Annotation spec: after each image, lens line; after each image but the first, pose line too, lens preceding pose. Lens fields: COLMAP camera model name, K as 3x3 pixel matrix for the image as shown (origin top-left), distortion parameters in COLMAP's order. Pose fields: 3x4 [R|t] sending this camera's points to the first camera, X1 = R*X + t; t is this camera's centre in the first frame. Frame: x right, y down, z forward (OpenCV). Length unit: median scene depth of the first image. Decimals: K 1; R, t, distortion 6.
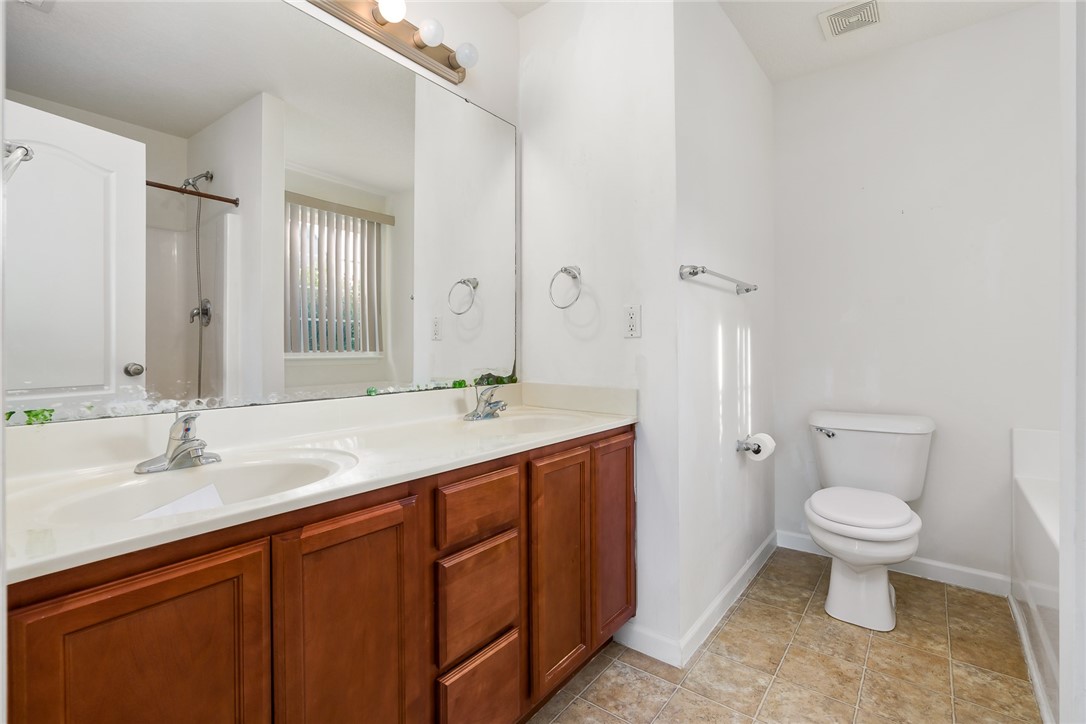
lens RADIAL K [[503.9, 0, 548.4], [0, 503.9, 352.1], [0, 0, 1]] dist [-0.001819, -0.000231]
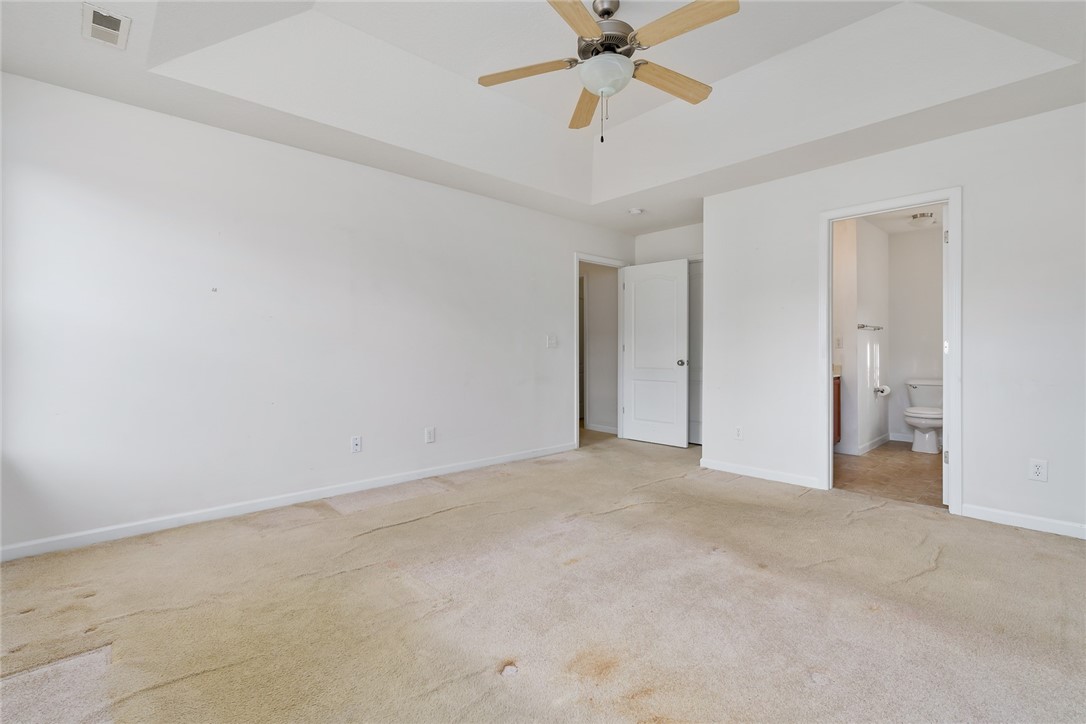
lens RADIAL K [[487.6, 0, 543.0], [0, 487.6, 362.0], [0, 0, 1]] dist [-0.000917, -0.000141]
pose [[0.985585, 0.000735, -0.169178, -0.861354], [0.000483, 0.999974, 0.007157, 0.027493], [0.169178, -0.007135, 0.985560, -1.721352]]
